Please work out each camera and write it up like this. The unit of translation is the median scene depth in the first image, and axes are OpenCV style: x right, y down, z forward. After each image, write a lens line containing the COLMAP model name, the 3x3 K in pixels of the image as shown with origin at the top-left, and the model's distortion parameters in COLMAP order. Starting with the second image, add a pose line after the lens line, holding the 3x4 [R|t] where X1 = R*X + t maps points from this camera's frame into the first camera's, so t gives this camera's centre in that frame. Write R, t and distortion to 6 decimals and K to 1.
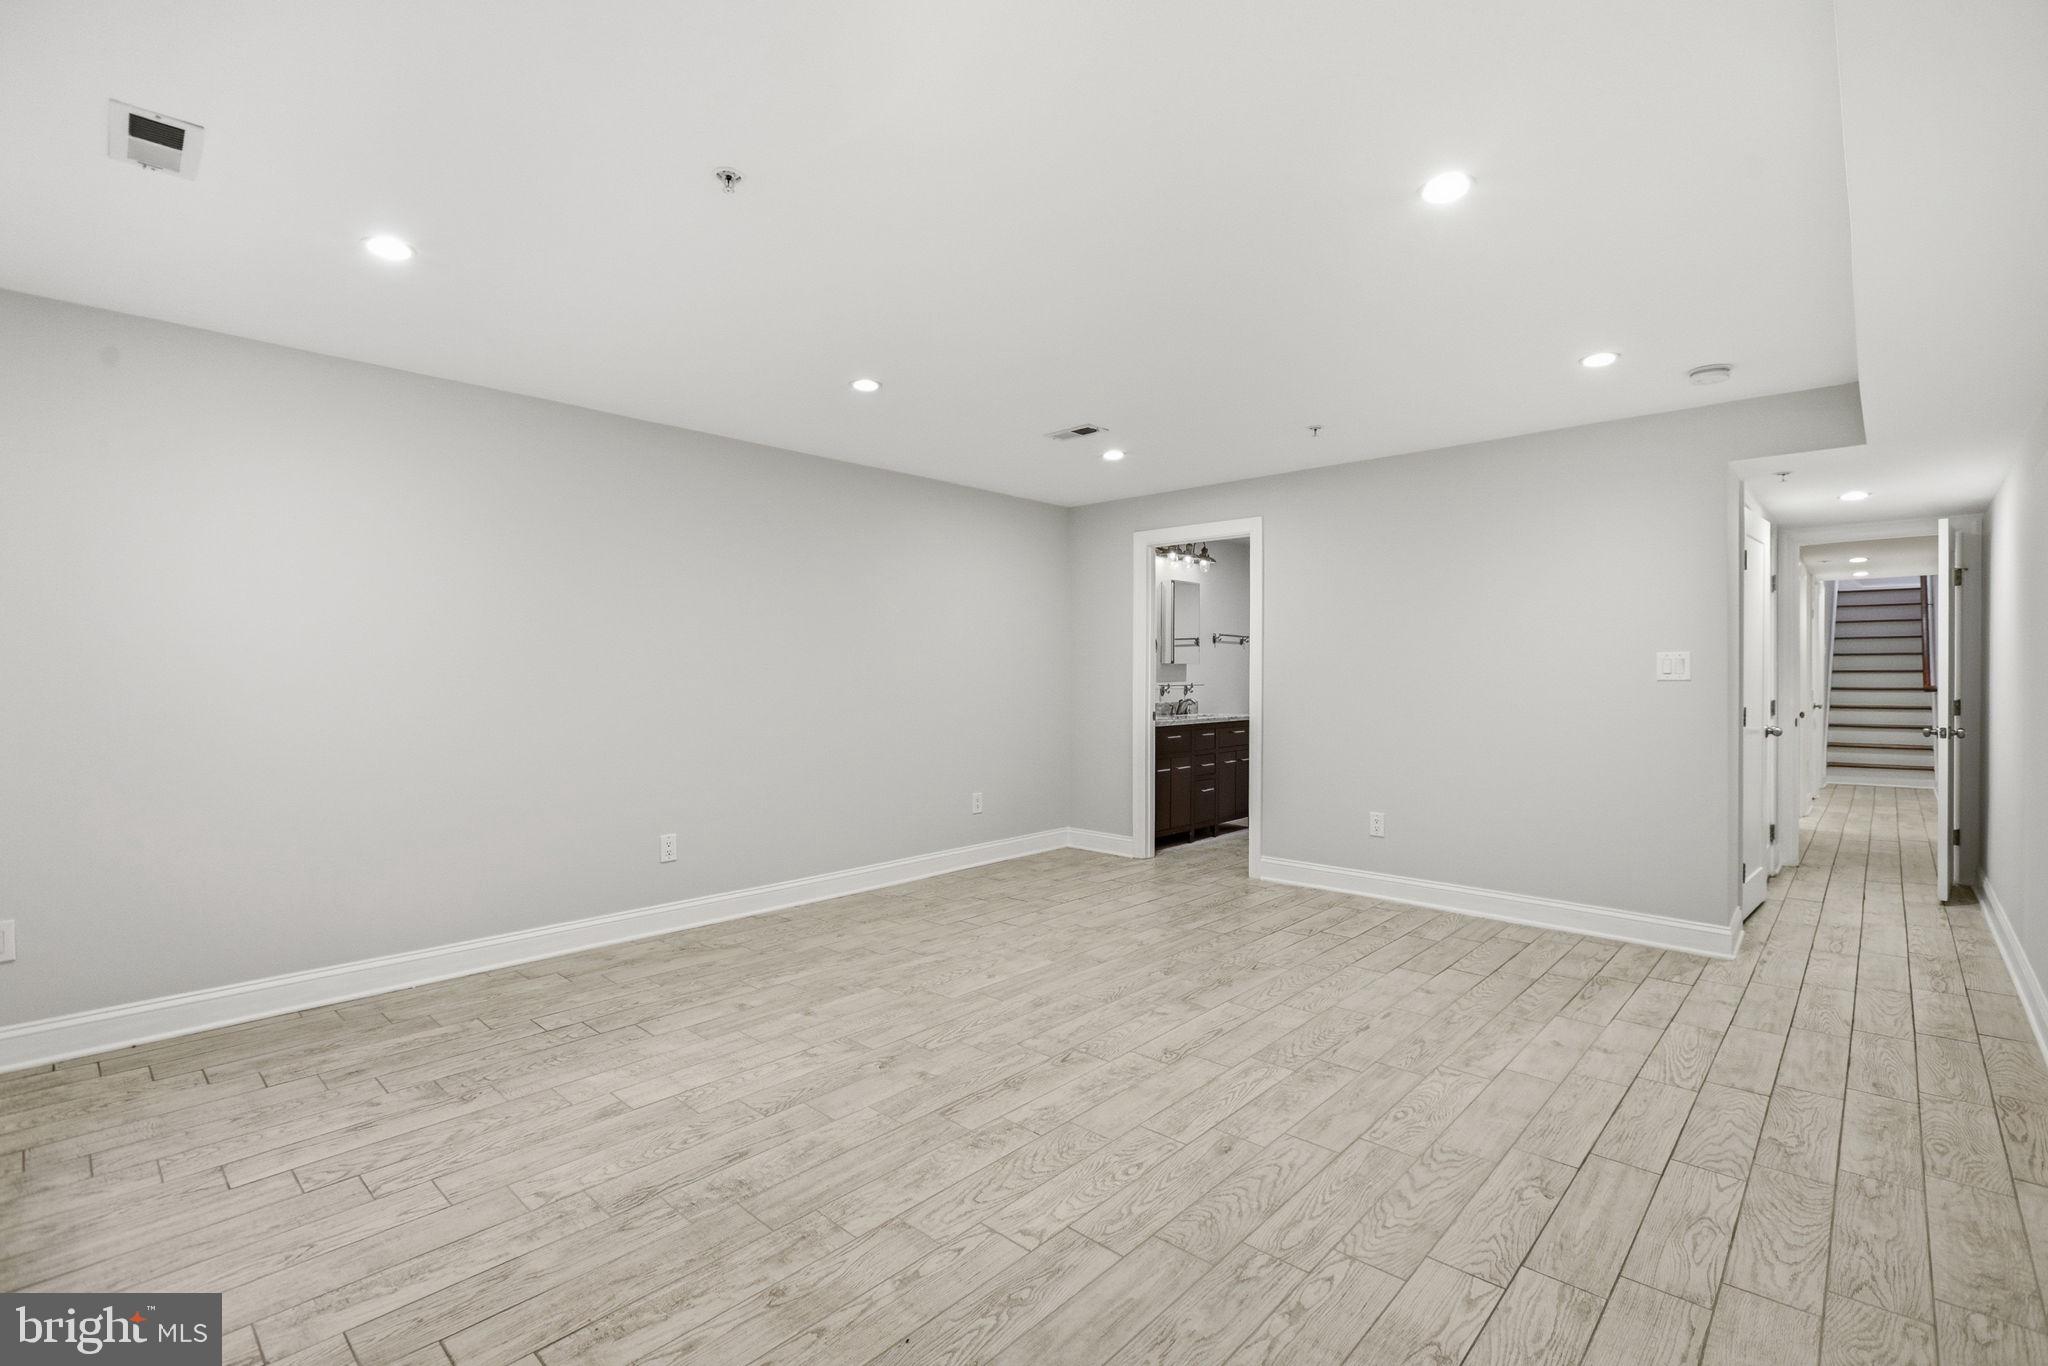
lens RADIAL K [[907.0, 0, 1015.9], [0, 907.0, 673.7], [0, 0, 1]] dist [0.000023, 0.000812]
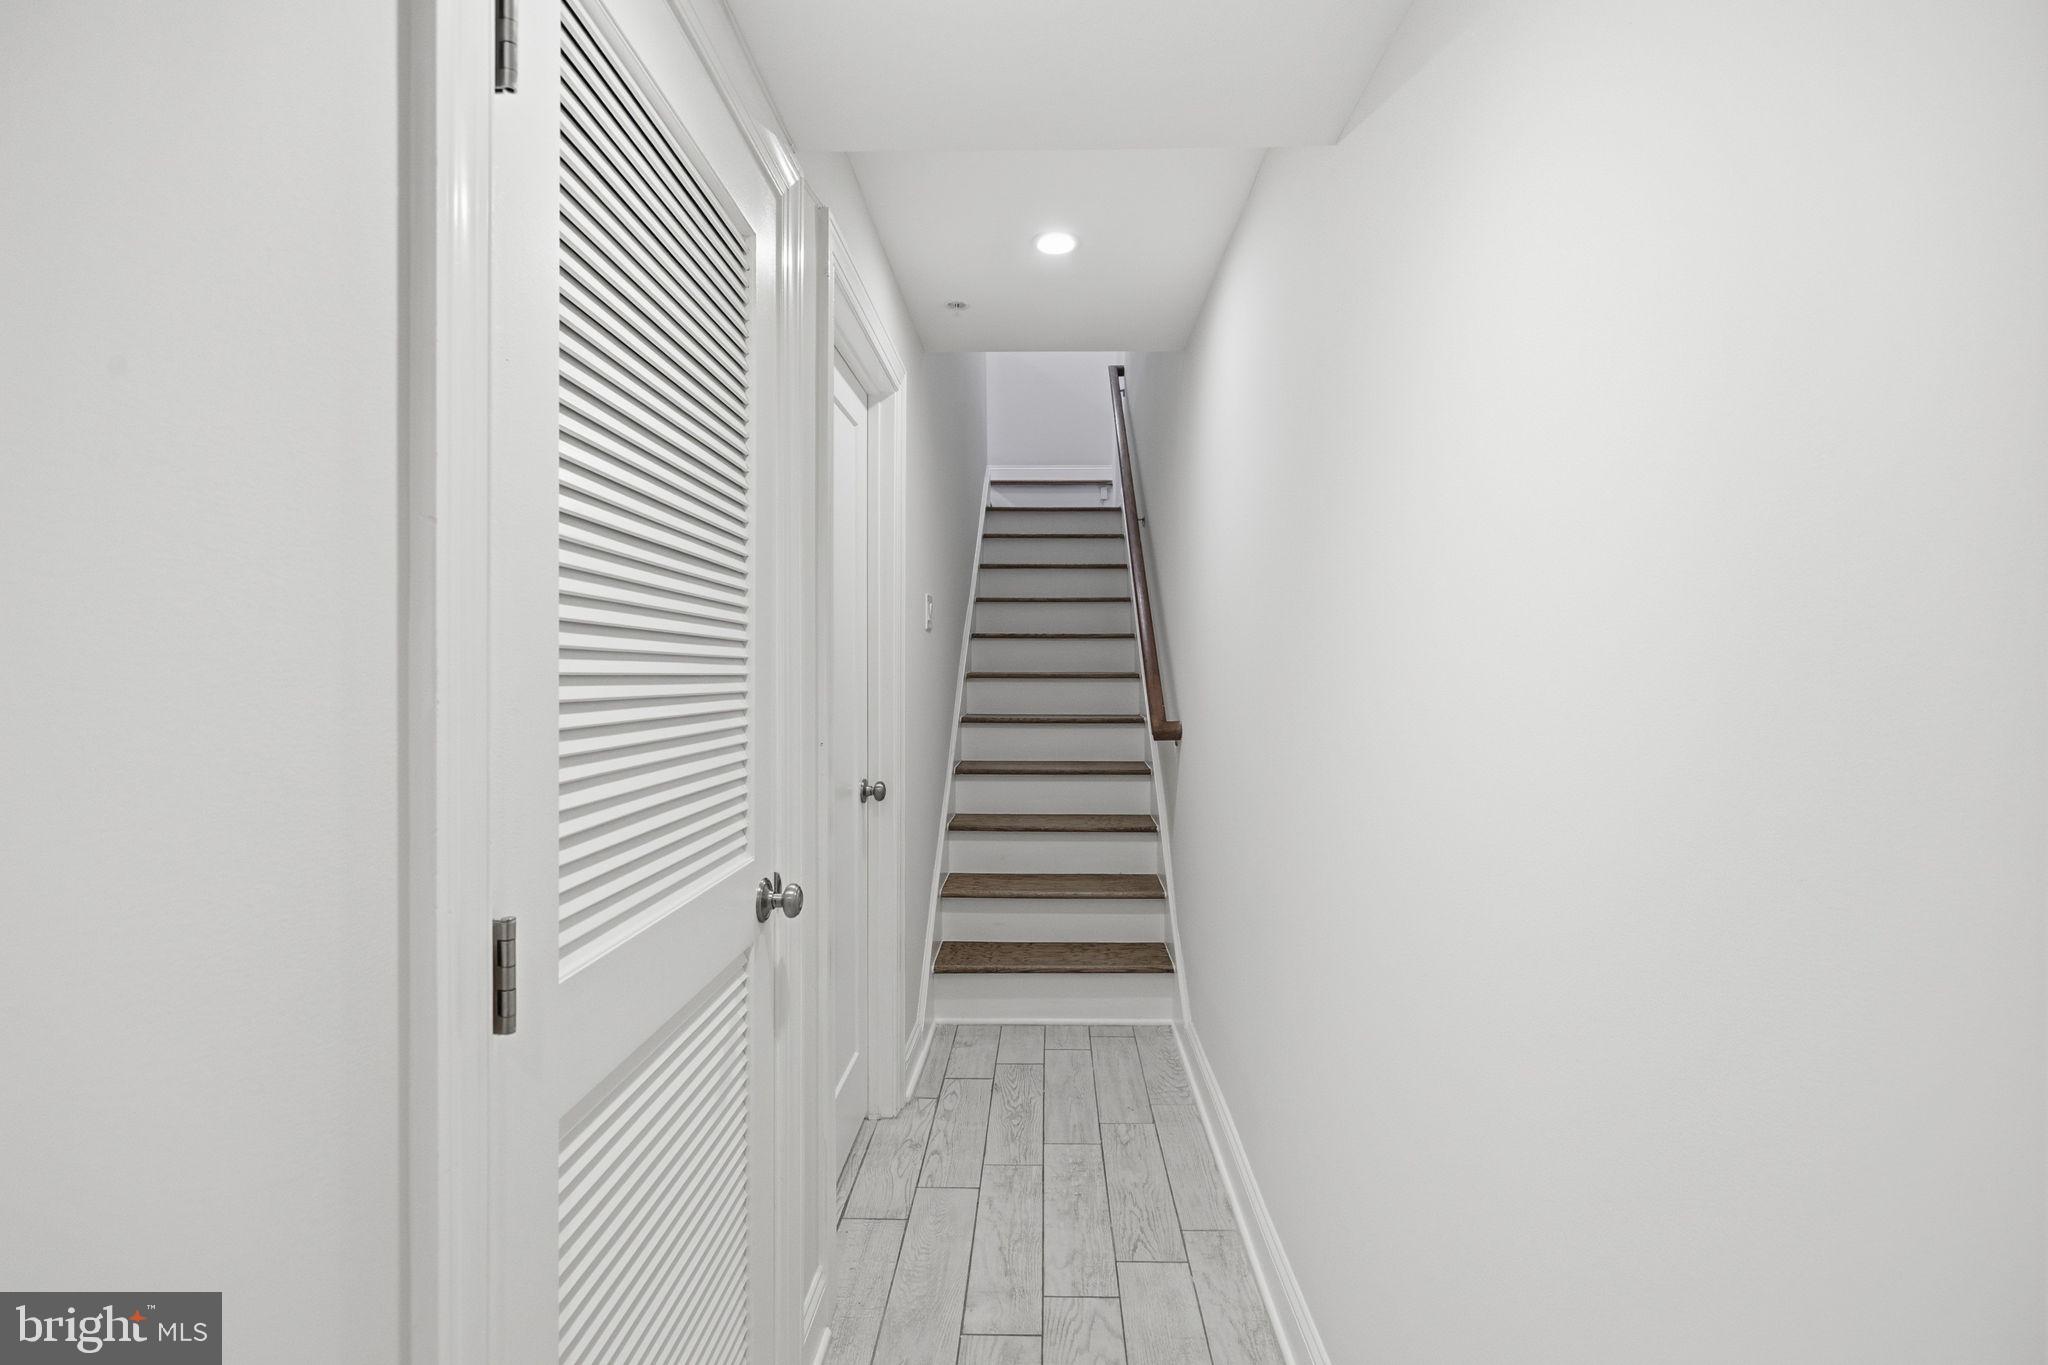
lens RADIAL K [[907.0, 0, 1015.9], [0, 907.0, 673.2], [0, 0, 1]] dist [0.000023, 0.000812]
pose [[0.758904, -0.015418, 0.651020, 0.339405], [0.024148, 0.999698, -0.004474, -0.000657], [-0.650755, 0.019116, 0.759047, 0.352872]]
